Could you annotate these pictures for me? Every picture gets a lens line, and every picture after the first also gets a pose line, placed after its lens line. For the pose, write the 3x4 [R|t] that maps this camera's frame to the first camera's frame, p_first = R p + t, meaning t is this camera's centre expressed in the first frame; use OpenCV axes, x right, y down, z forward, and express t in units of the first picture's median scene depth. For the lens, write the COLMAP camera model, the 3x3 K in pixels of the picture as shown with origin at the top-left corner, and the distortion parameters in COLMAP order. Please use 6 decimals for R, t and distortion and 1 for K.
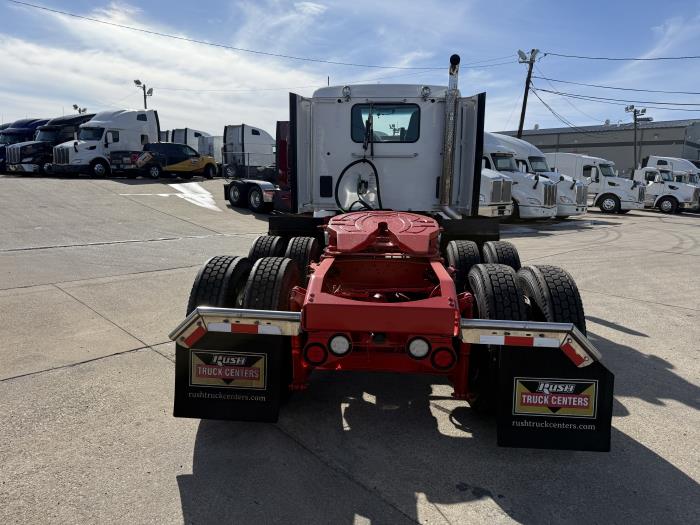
lens RADIAL K [[492.4, 0, 352.8], [0, 492.4, 264.5], [0, 0, 1]] dist [0.043053, -0.051514]
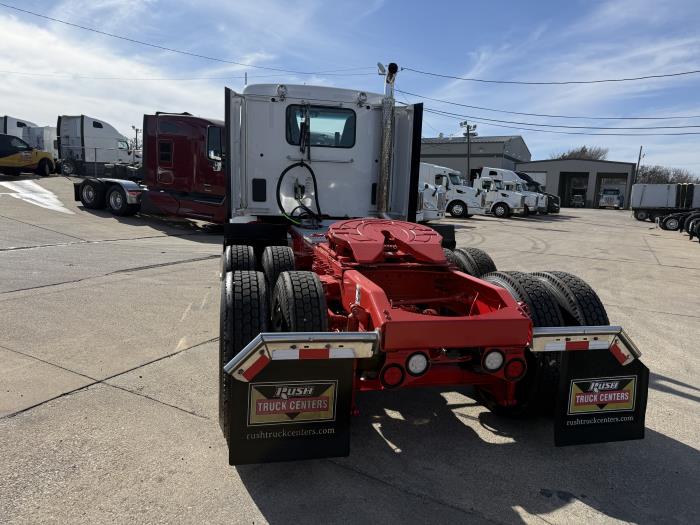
lens RADIAL K [[492.4, 0, 354.4], [0, 492.4, 264.9], [0, 0, 1]] dist [0.043053, -0.051514]
pose [[0.953338, -0.026584, 0.300731, -0.176731], [0.028000, 0.999608, -0.000400, -0.011987], [-0.300603, 0.008802, 0.953709, 0.056086]]
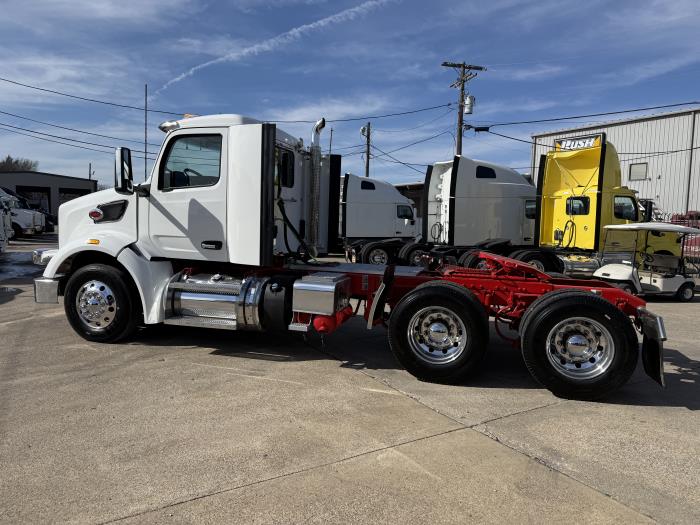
lens RADIAL K [[492.4, 0, 354.1], [0, 492.4, 267.1], [0, 0, 1]] dist [0.043053, -0.051514]
pose [[0.199801, -0.100649, 0.974653, -0.901877], [0.137404, 0.987759, 0.073835, -0.144752], [-0.970154, 0.119169, 0.211185, 0.692817]]
